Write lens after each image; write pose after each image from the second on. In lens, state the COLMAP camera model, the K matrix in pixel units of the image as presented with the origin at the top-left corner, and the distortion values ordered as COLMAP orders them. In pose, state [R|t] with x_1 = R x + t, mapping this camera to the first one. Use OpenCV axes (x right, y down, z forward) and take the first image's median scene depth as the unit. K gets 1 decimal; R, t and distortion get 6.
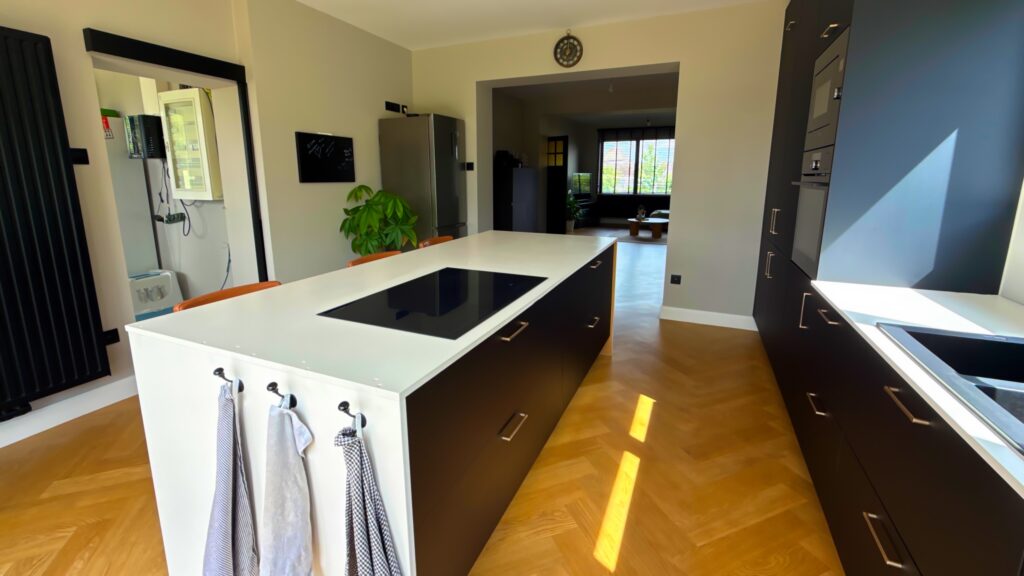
lens RADIAL K [[437.9, 0, 510.7], [0, 437.9, 258.6], [0, 0, 1]] dist [0.001733, -0.000079]
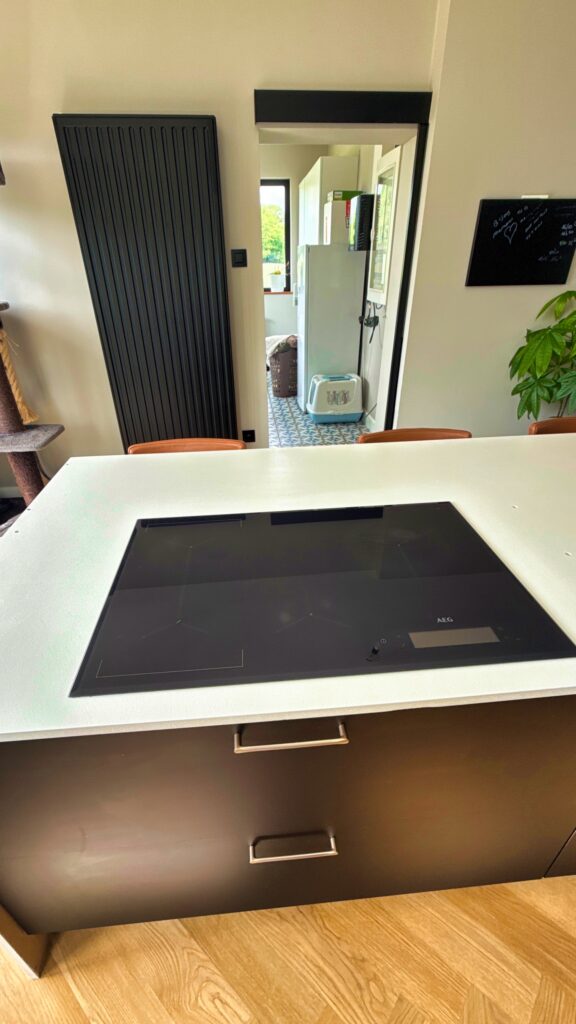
lens RADIAL K [[437.9, 0, 281.2], [0, 437.9, 540.9], [0, 0, 1]] dist [0.001733, -0.000079]
pose [[0.479809, 0.462972, -0.745278, 0.101315], [-0.146840, 0.879836, 0.452025, -0.085752], [0.864998, -0.107450, 0.490136, 0.340272]]
